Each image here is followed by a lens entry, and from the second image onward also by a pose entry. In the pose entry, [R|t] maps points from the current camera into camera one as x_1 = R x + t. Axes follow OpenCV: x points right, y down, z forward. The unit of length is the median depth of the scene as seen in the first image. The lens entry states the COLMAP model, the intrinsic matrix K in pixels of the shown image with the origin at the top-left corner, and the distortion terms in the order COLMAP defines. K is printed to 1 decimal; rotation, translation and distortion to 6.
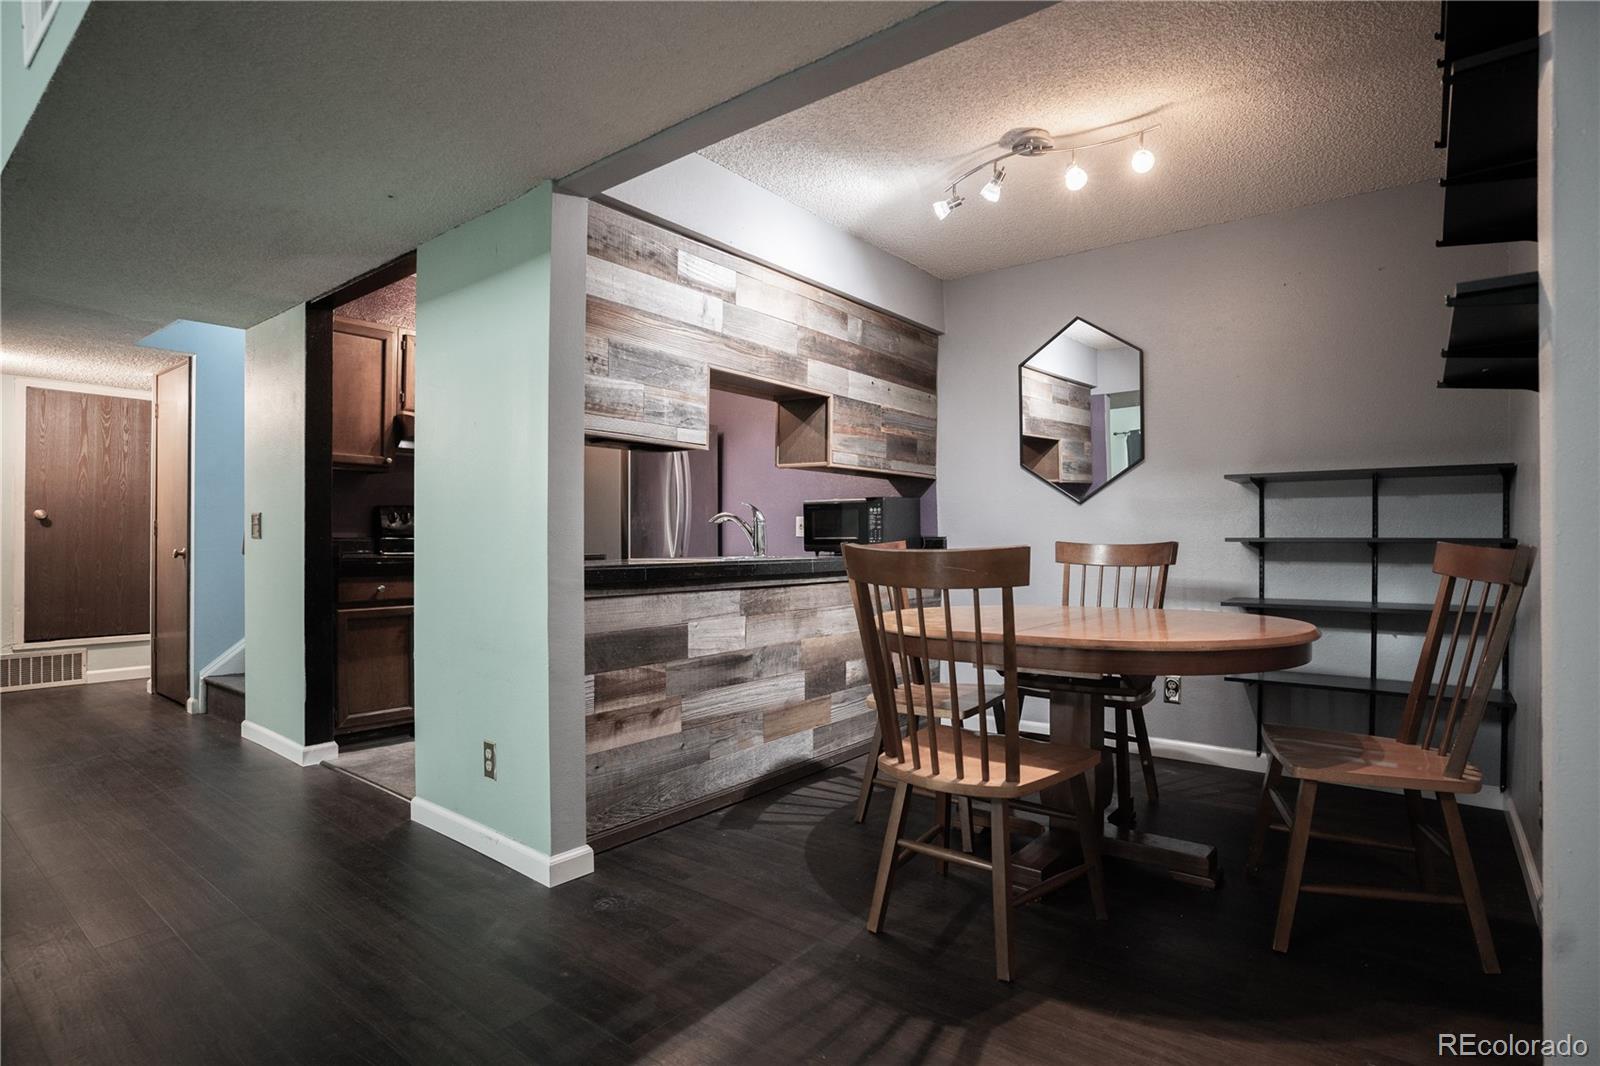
lens RADIAL K [[832.6, 0, 822.0], [0, 832.6, 538.6], [0, 0, 1]] dist [-0.067807, 0.041506]
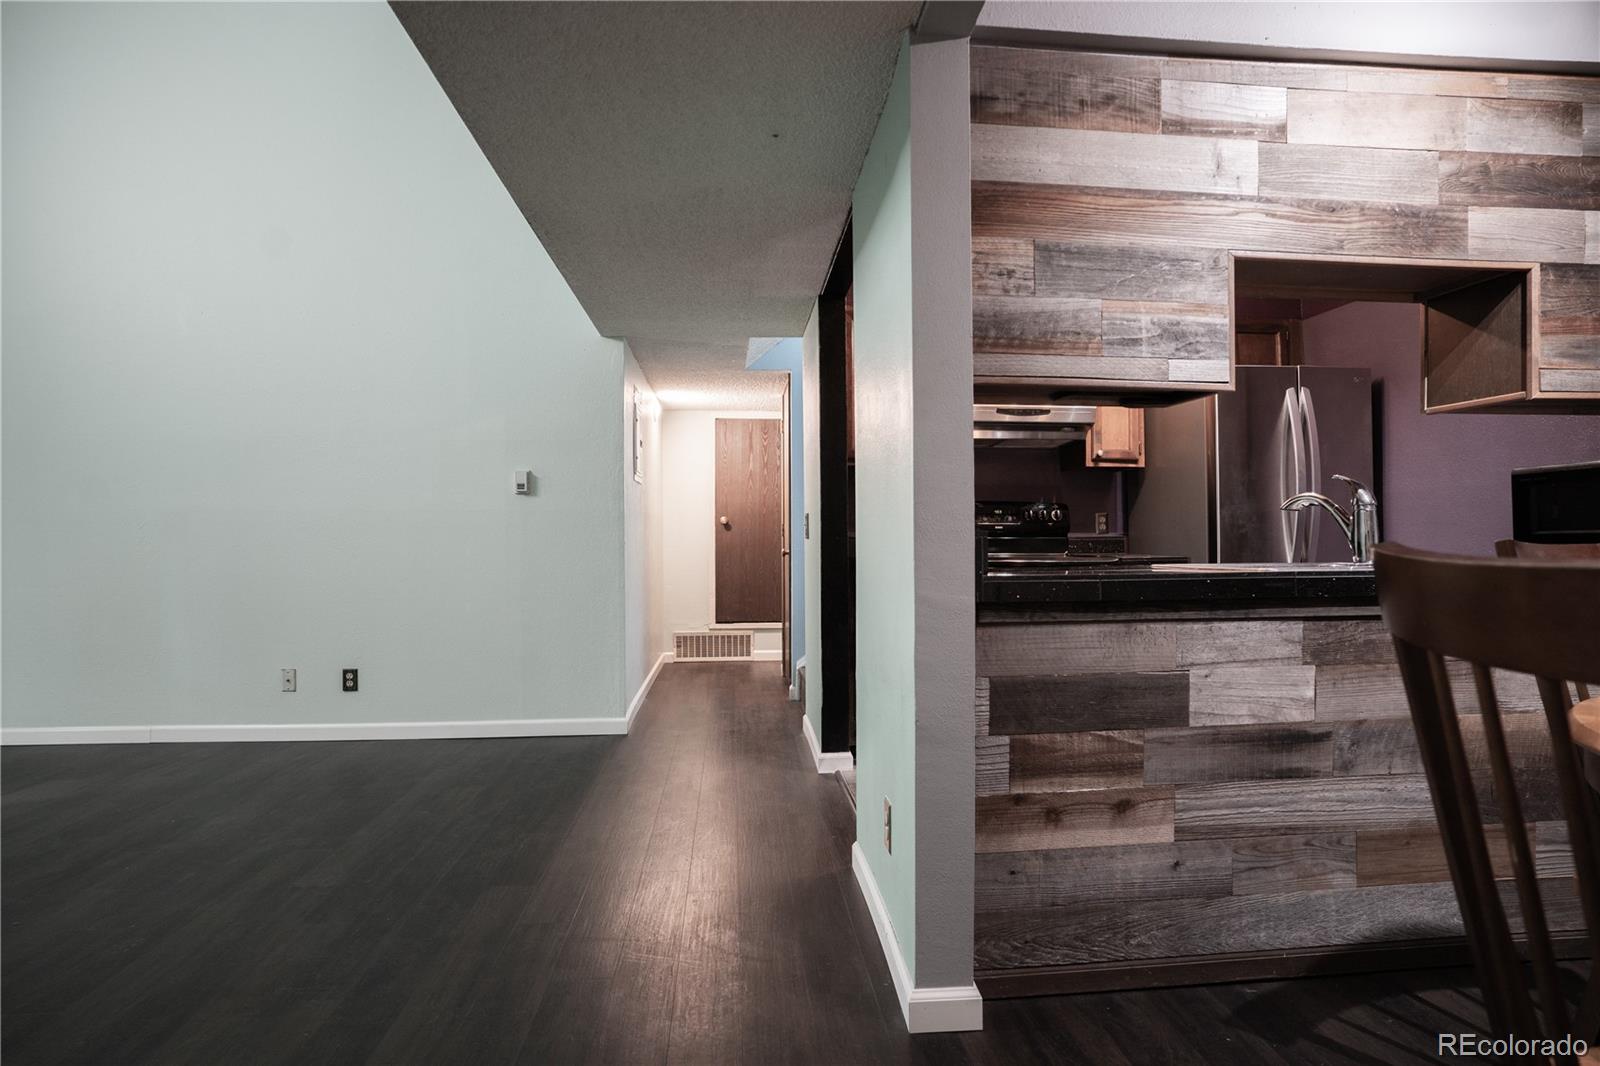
lens RADIAL K [[832.6, 0, 822.0], [0, 832.6, 538.6], [0, 0, 1]] dist [-0.067807, 0.041506]
pose [[0.670428, -0.006254, -0.741949, 0.108362], [0.007333, 0.999971, -0.001803, 0.001859], [0.741939, -0.004232, 0.670454, 0.369737]]
